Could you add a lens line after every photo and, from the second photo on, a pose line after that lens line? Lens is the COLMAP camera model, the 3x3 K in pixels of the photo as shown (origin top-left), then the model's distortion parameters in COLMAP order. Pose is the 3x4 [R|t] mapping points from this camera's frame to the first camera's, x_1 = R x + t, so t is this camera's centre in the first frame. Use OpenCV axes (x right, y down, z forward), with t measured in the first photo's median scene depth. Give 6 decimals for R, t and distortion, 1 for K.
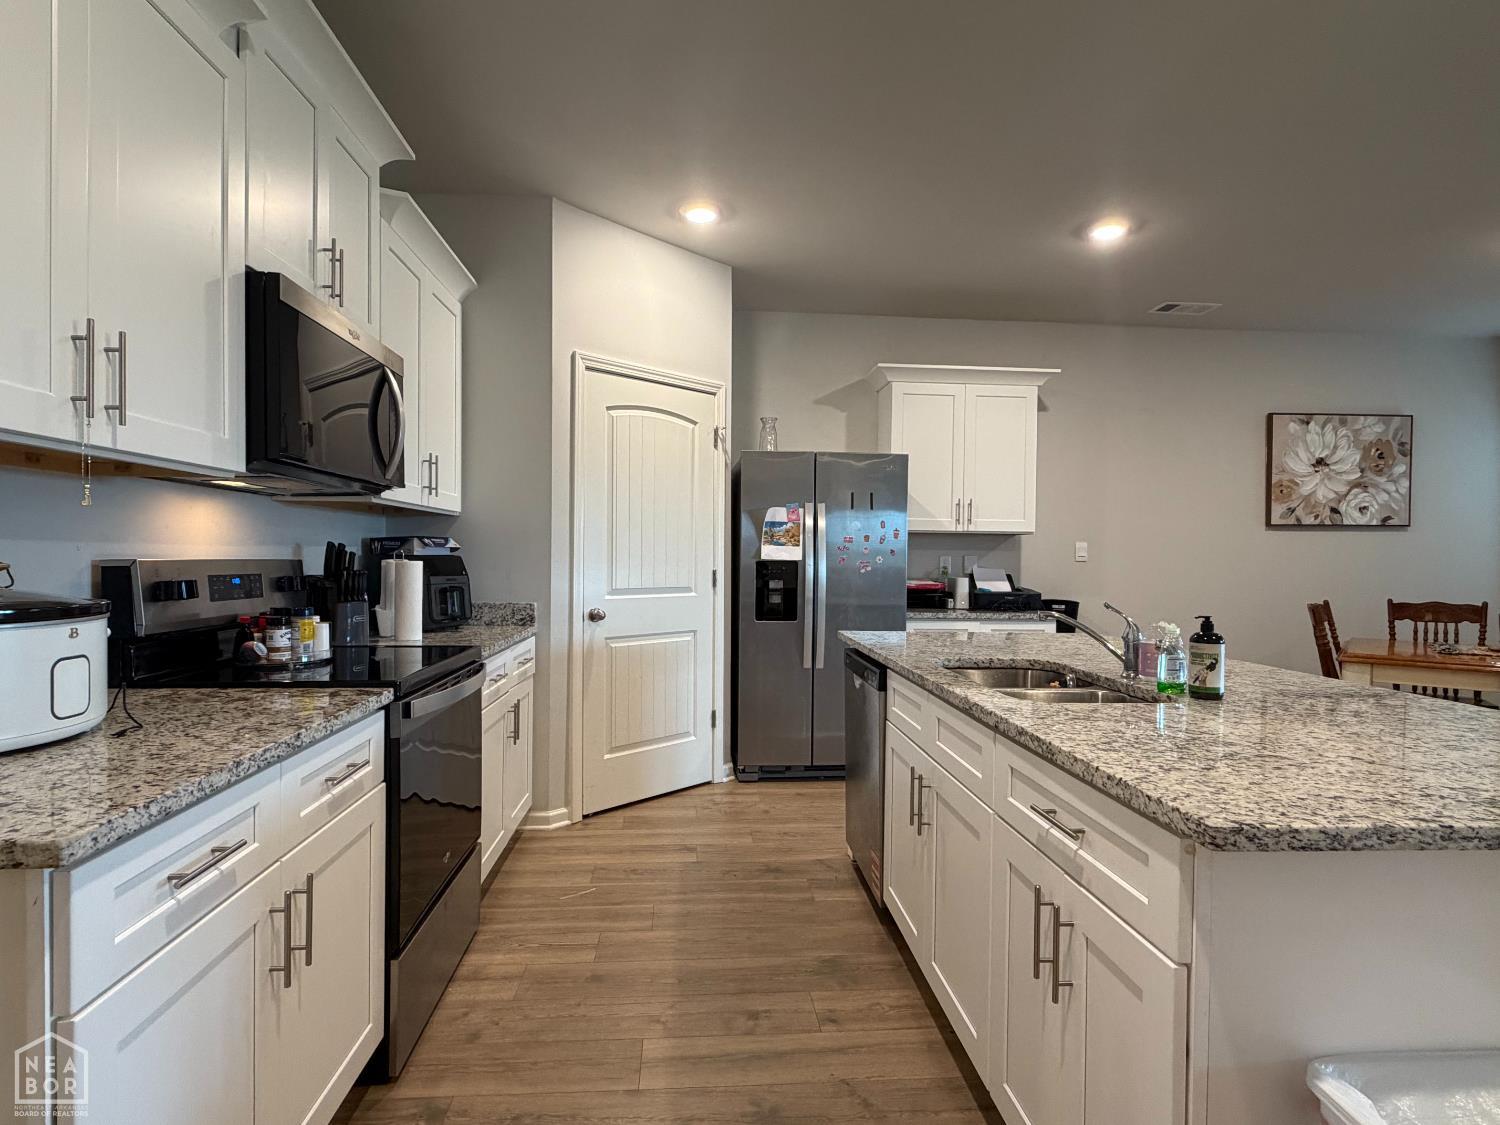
lens RADIAL K [[794.2, 0, 739.2], [0, 794.2, 564.0], [0, 0, 1]] dist [-0.002485, 0.000210]
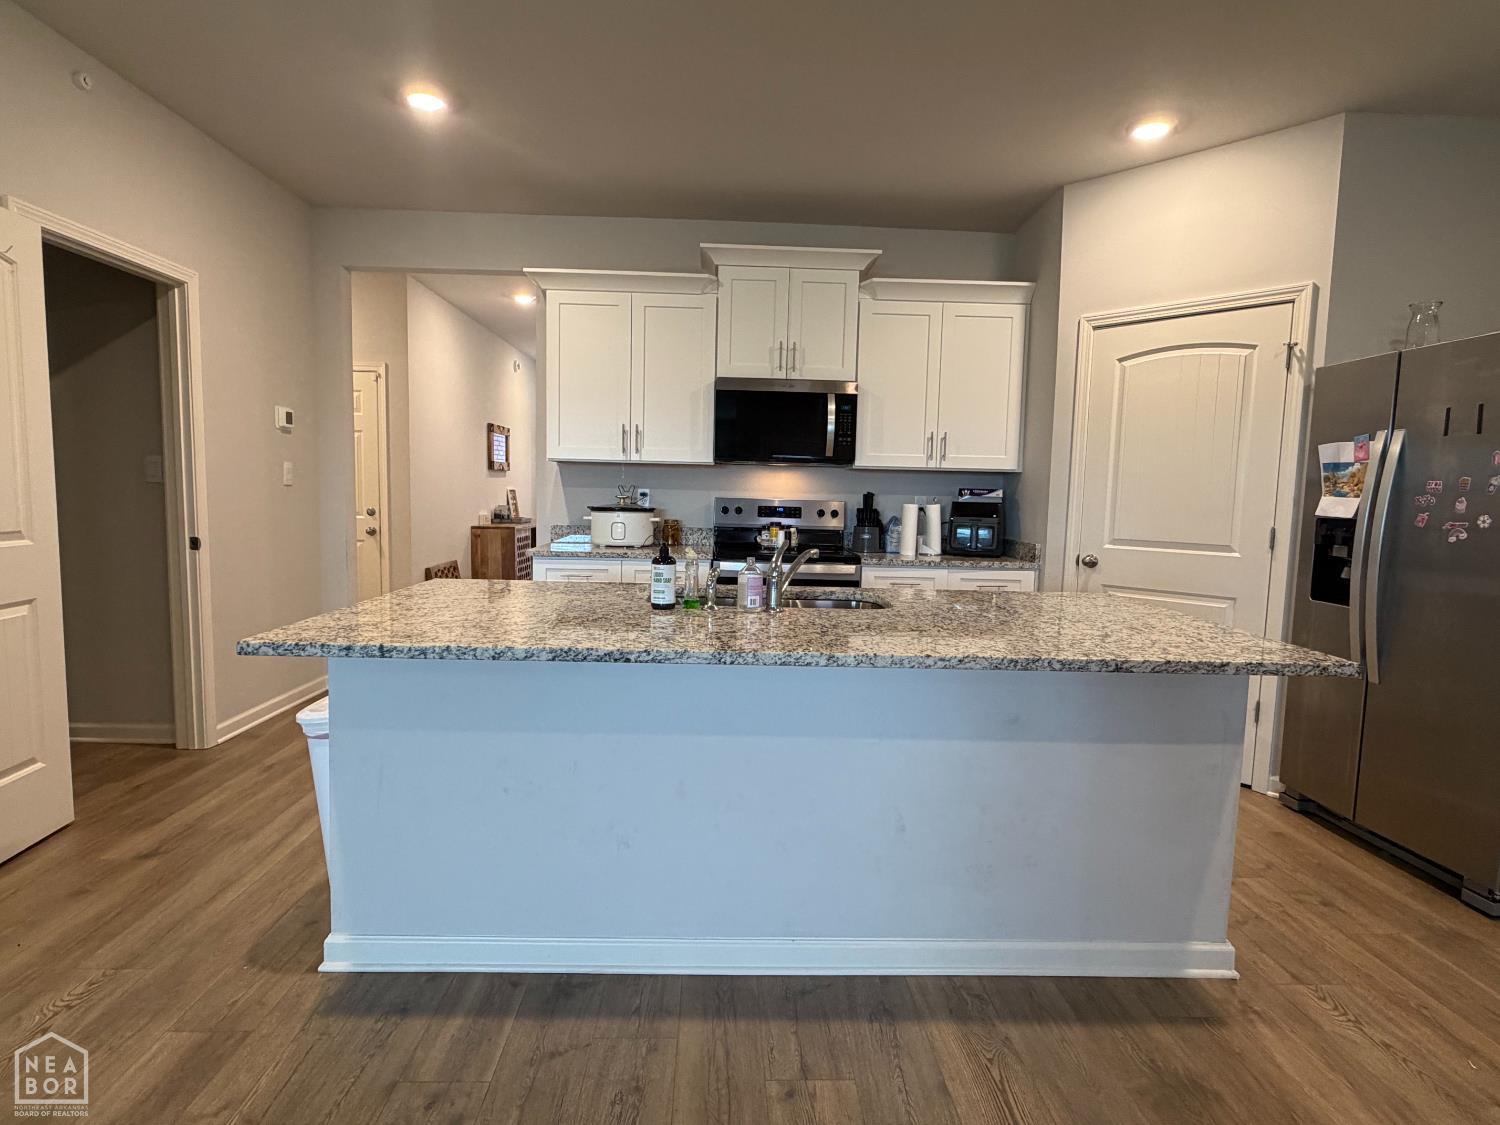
lens RADIAL K [[794.2, 0, 738.1], [0, 794.2, 564.4], [0, 0, 1]] dist [-0.002485, 0.000210]
pose [[-0.046570, 0.081748, -0.995564, 0.627292], [-0.035385, 0.995885, 0.083429, -0.002439], [0.998288, 0.039114, -0.043486, 0.400219]]
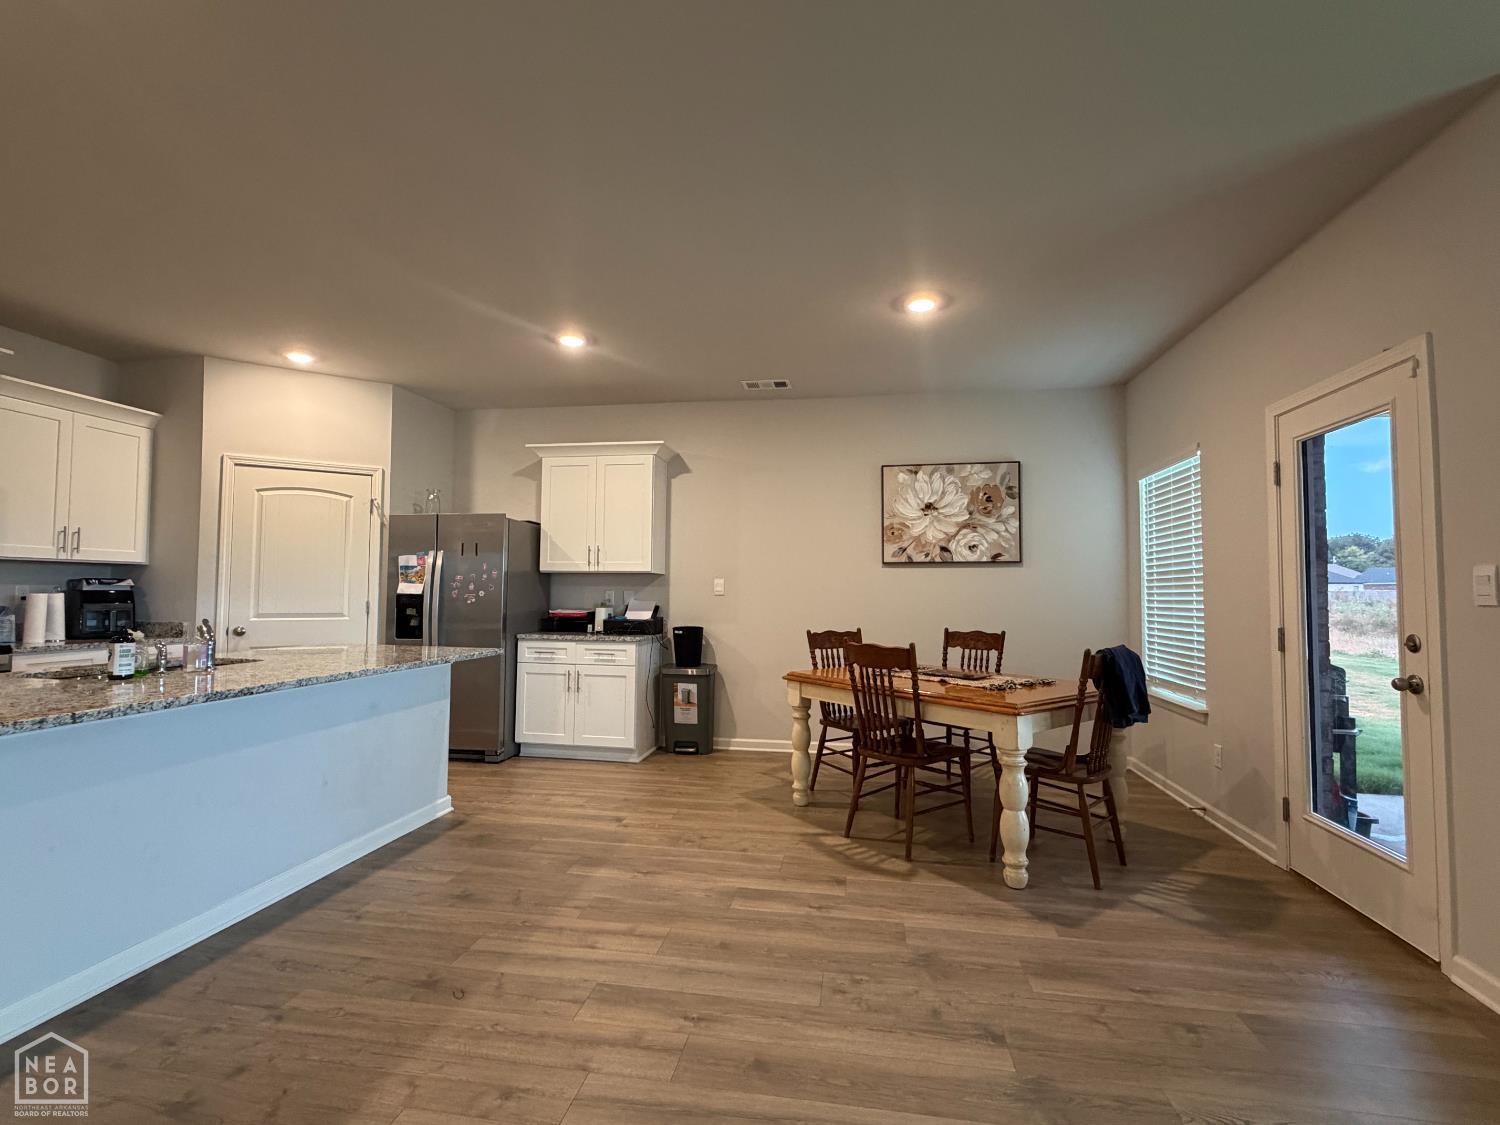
lens RADIAL K [[685.3, 0, 752.4], [0, 685.3, 561.7], [0, 0, 1]] dist [-0.001471, -0.000173]
pose [[0.971014, -0.013686, -0.238629, 0.723410], [-0.000197, 0.998313, -0.058058, 0.006577], [0.239021, 0.056422, 0.969374, -0.001888]]
